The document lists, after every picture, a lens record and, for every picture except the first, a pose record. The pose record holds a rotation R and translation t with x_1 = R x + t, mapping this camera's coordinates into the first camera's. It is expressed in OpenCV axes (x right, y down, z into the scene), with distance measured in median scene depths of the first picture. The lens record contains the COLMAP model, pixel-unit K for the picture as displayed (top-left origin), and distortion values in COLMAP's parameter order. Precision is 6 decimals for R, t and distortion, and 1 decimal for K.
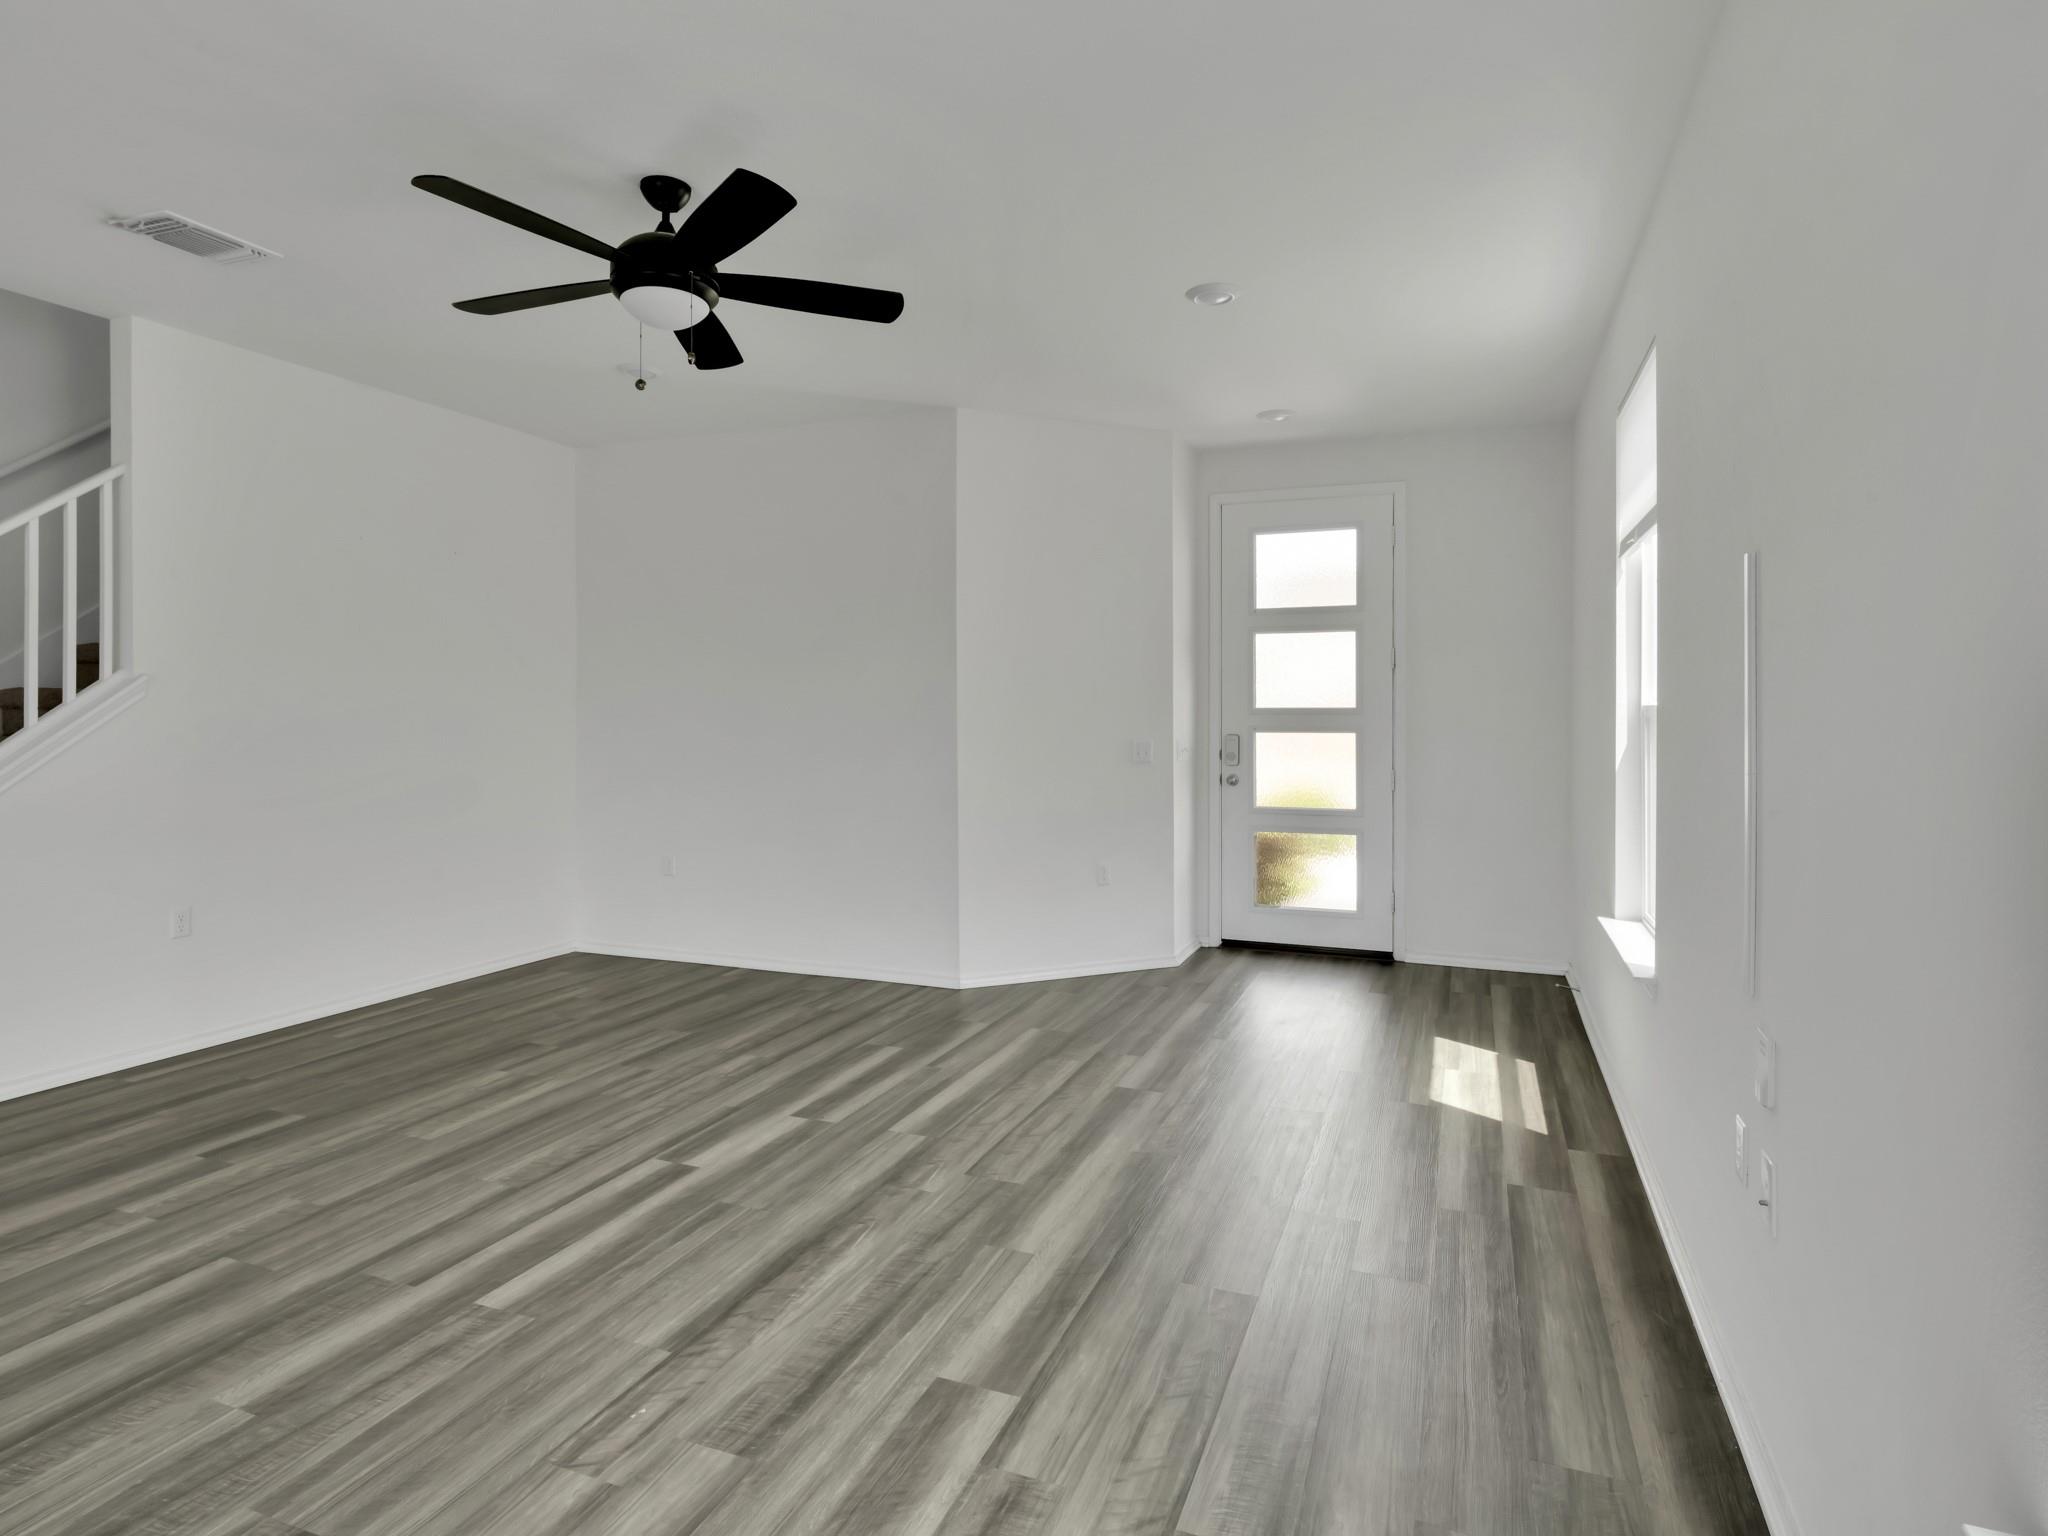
lens RADIAL K [[1115.2, 0, 1026.8], [0, 1115.2, 716.5], [0, 0, 1]] dist [0.000642, 0.000546]
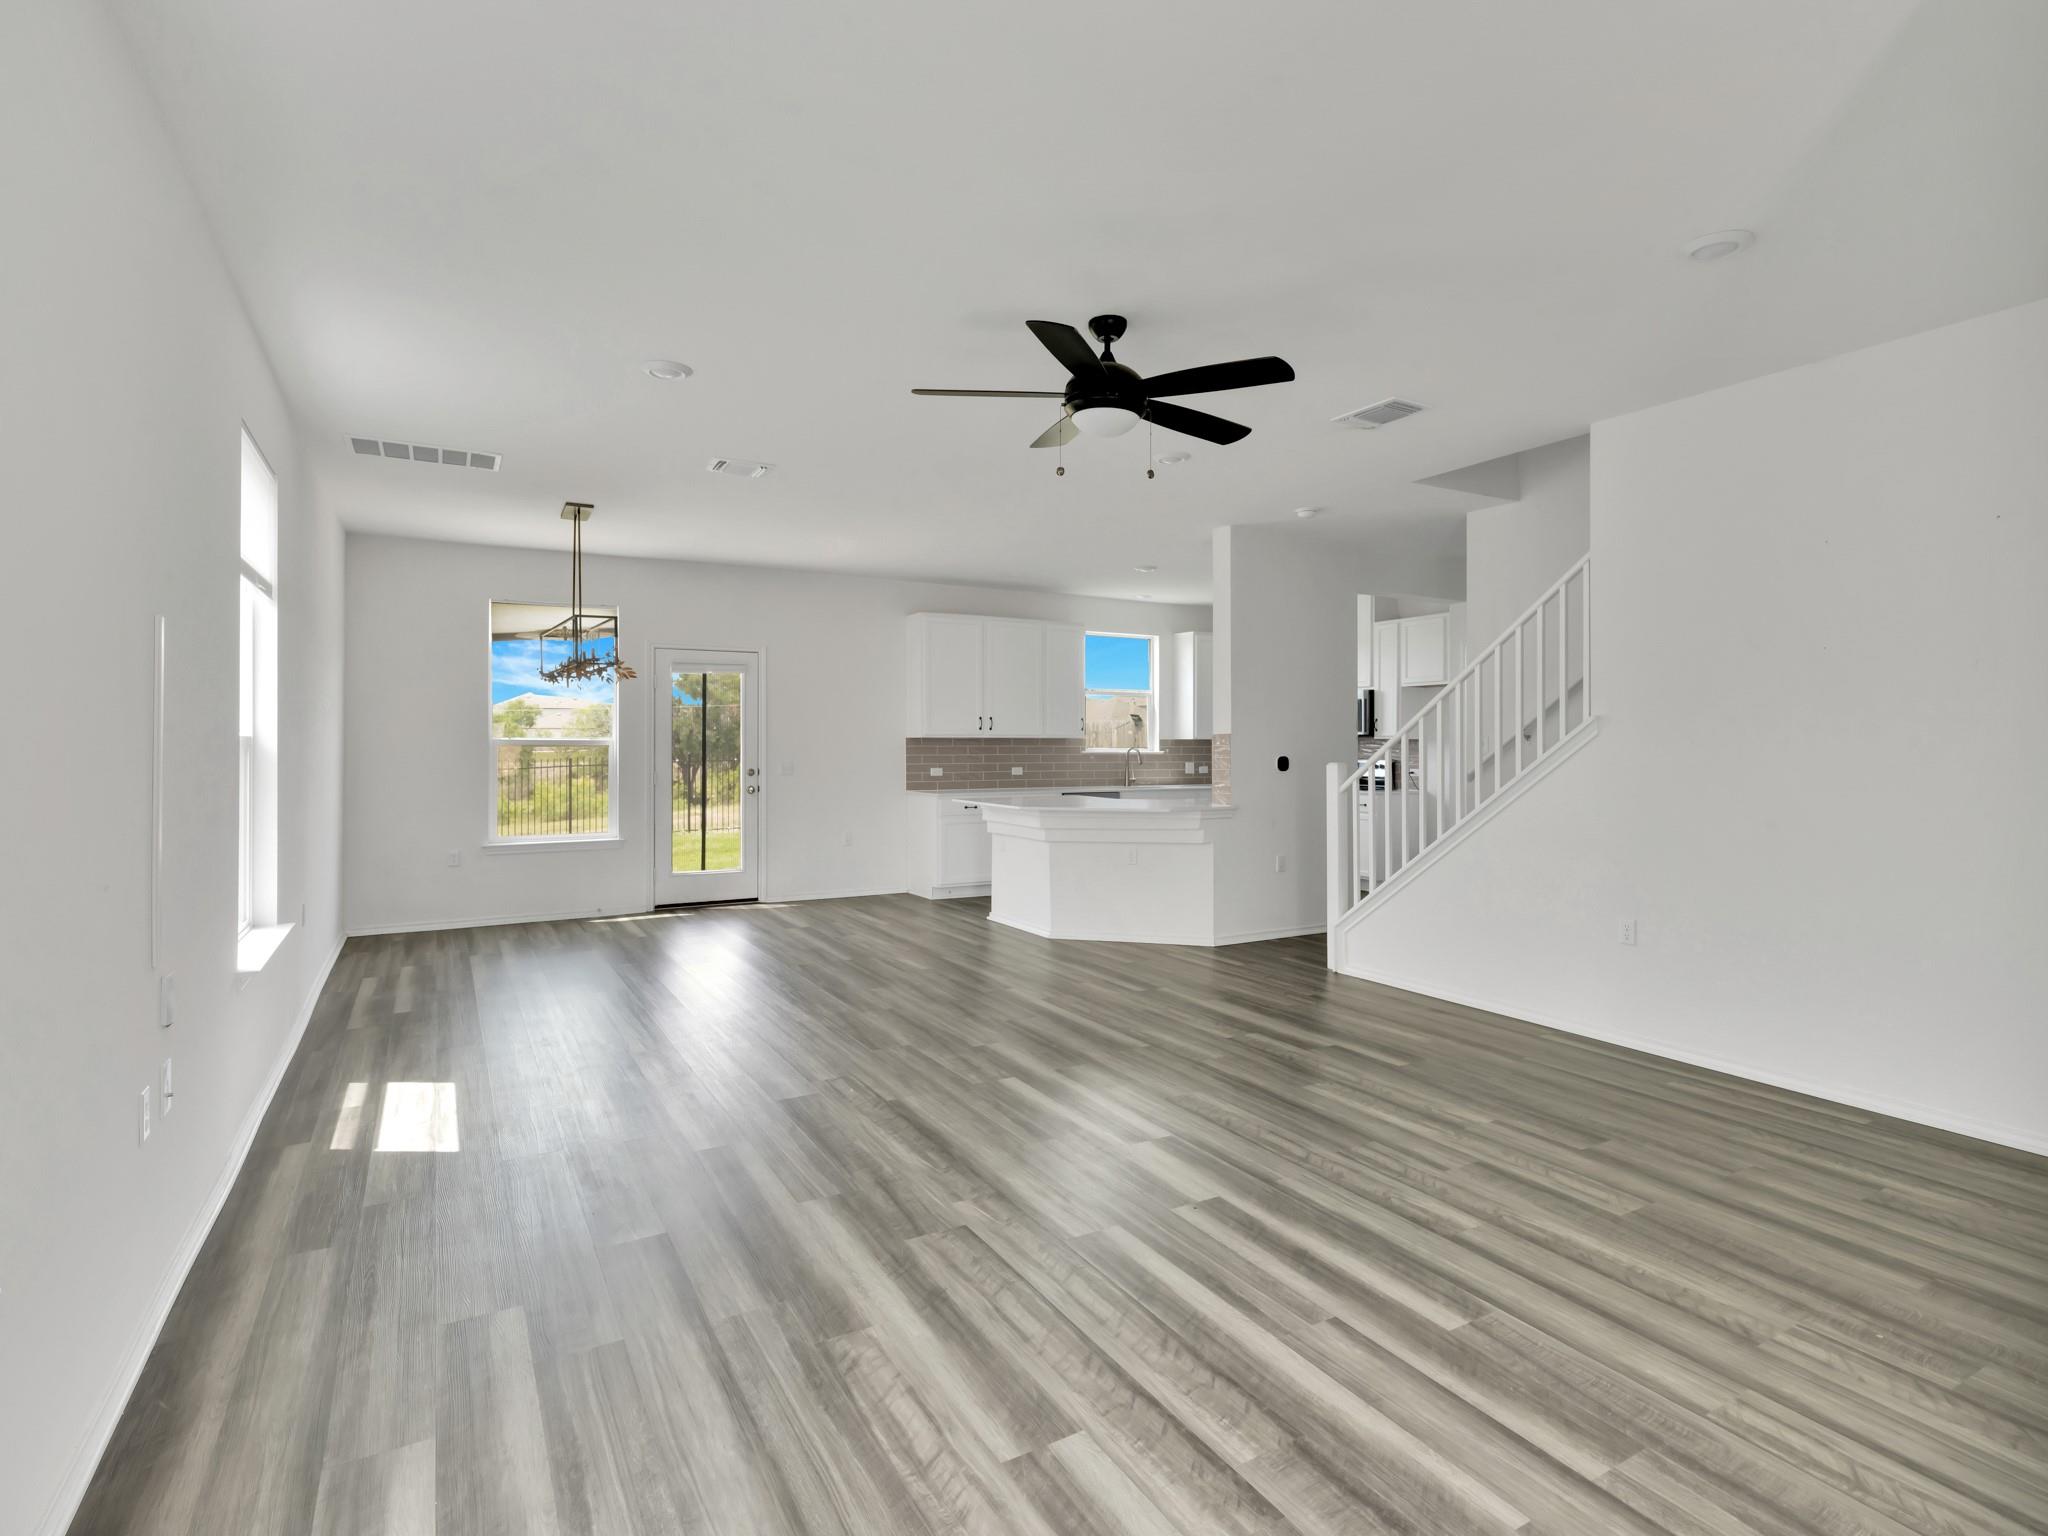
lens RADIAL K [[1045.2, 0, 1047.3], [0, 1045.2, 749.9], [0, 0, 1]] dist [0.001504, 0.001599]
pose [[-0.616925, 0.002119, -0.787019, 0.600724], [-0.006505, 0.999948, 0.007792, -0.008304], [0.786995, 0.009927, -0.616879, 1.582000]]
